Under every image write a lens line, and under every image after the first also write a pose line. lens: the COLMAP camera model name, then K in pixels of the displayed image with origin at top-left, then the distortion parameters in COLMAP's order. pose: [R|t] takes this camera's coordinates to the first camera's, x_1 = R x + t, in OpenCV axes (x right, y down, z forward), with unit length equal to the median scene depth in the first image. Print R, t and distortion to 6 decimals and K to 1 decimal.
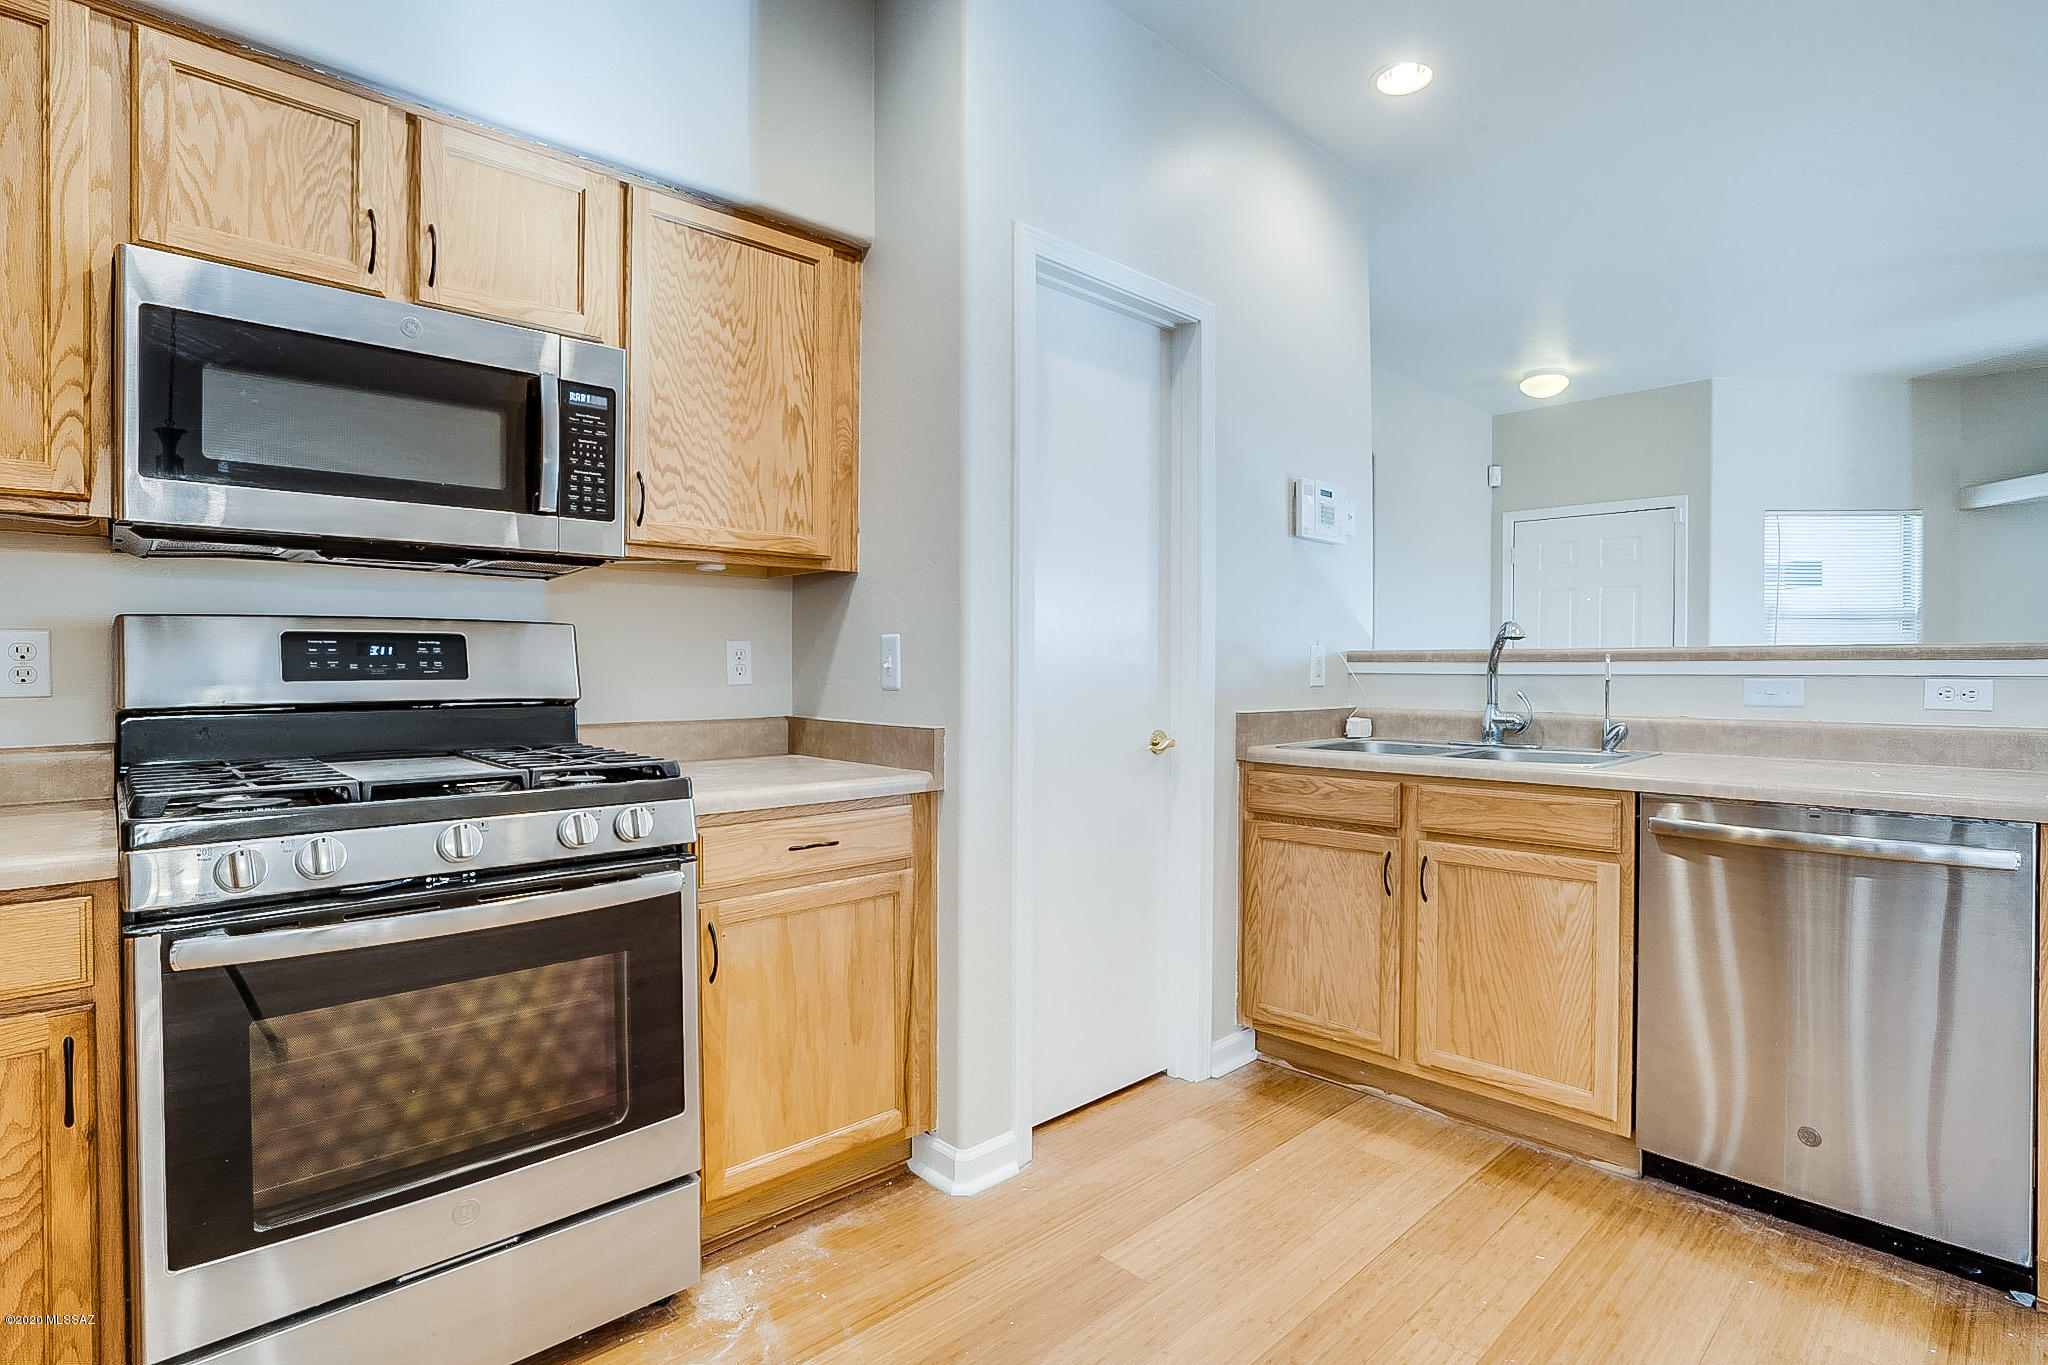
lens RADIAL K [[1038.5, 0, 1014.1], [0, 1038.5, 658.9], [0, 0, 1]] dist [-0.001376, 0.001171]
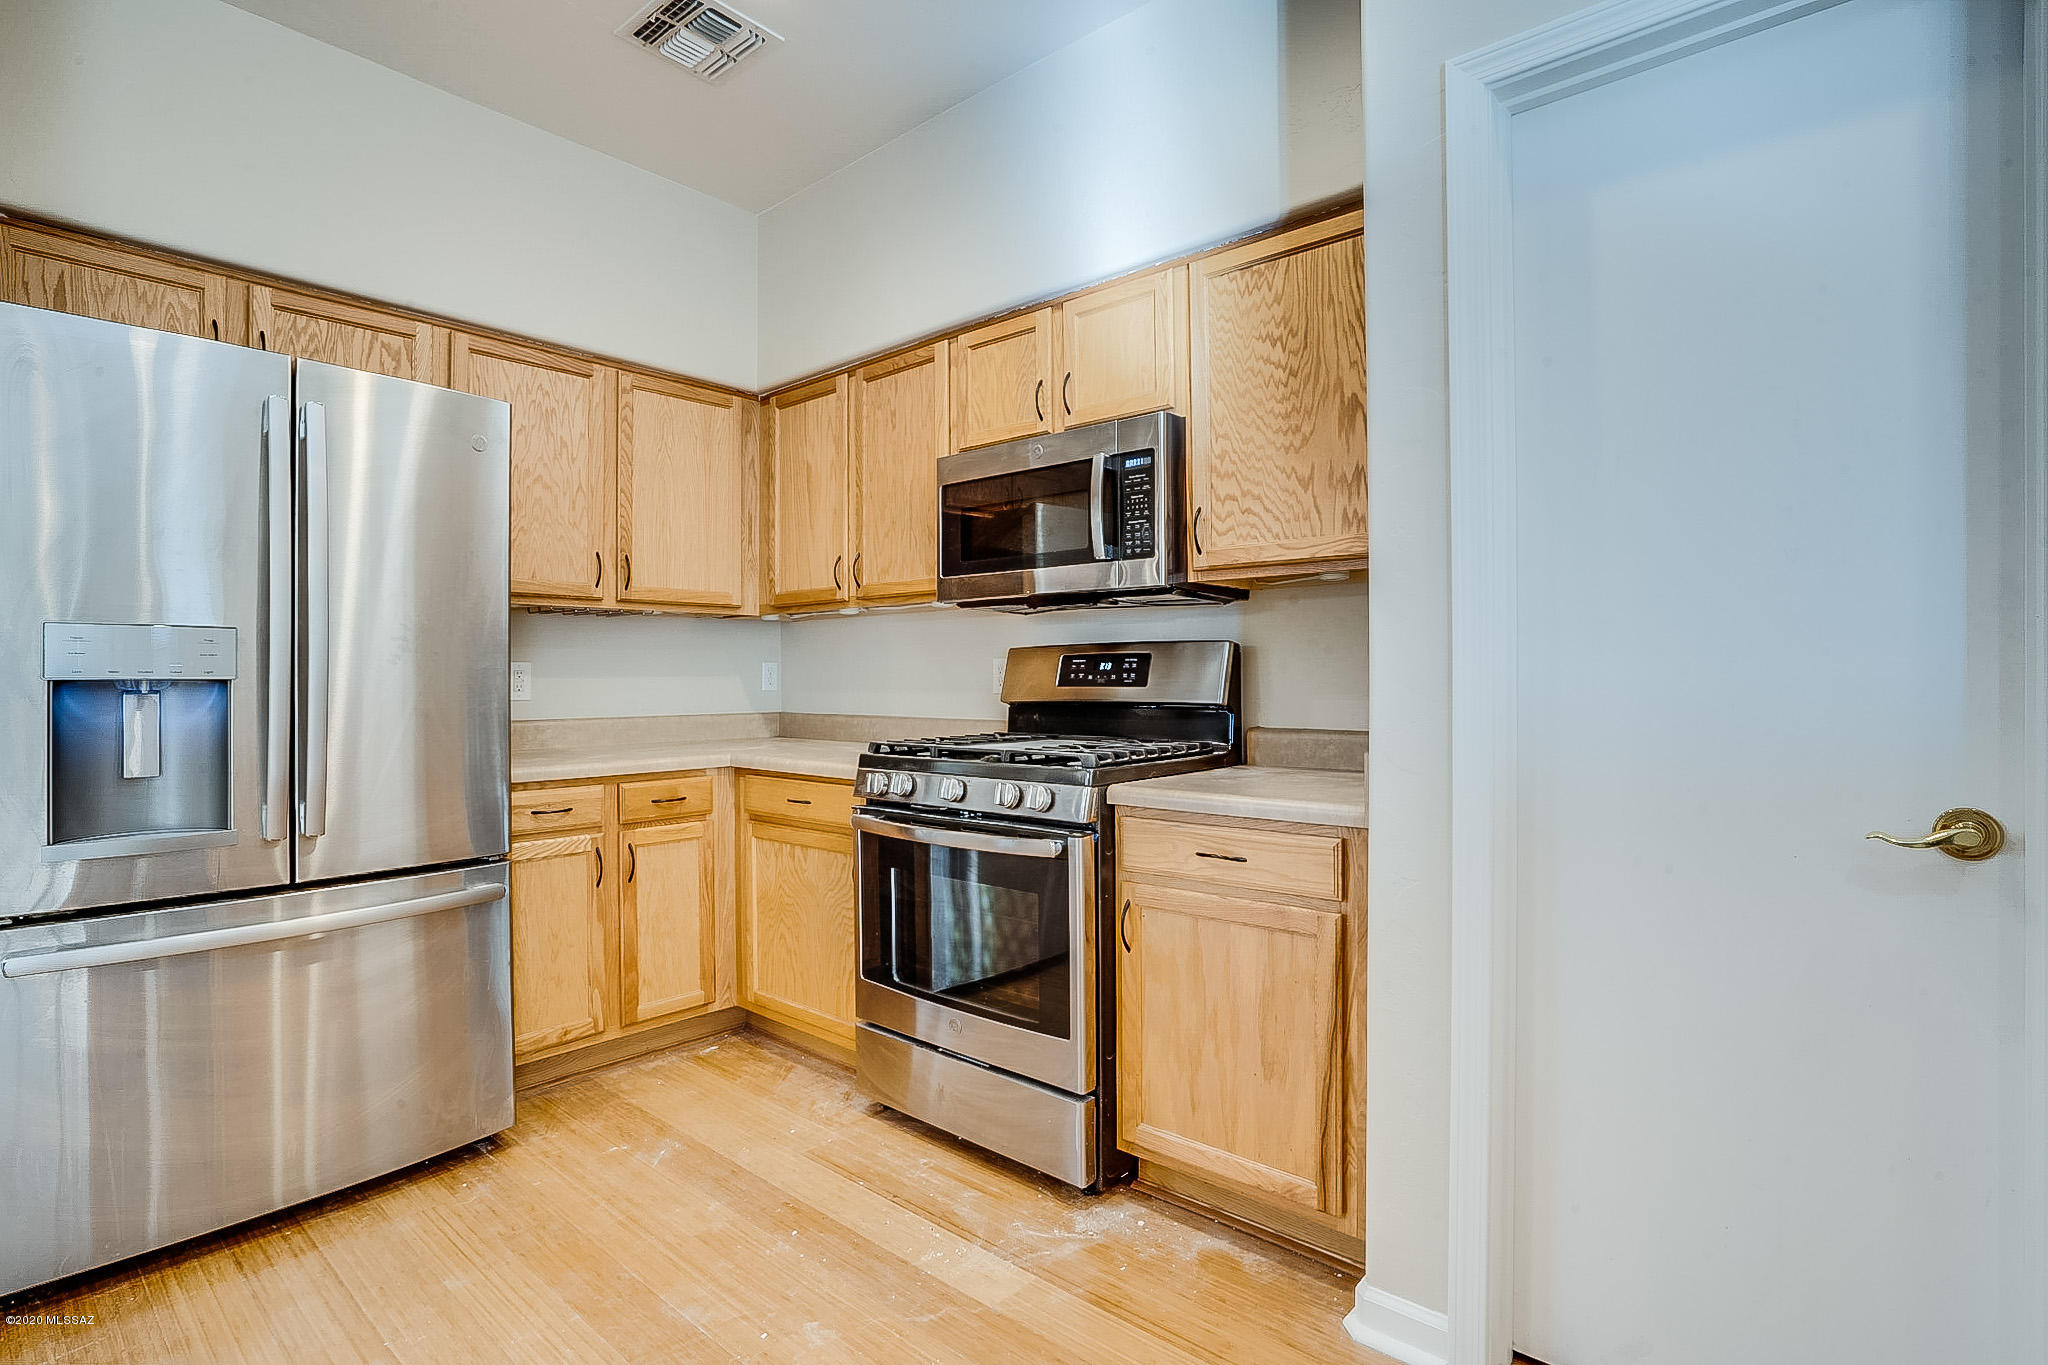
lens RADIAL K [[1038.5, 0, 1014.1], [0, 1038.5, 658.9], [0, 0, 1]] dist [-0.001376, 0.001171]
pose [[0.092864, -0.018143, -0.995513, 0.758975], [0.007503, 0.999818, -0.017521, 0.005993], [0.995651, -0.005842, 0.092983, 0.686588]]
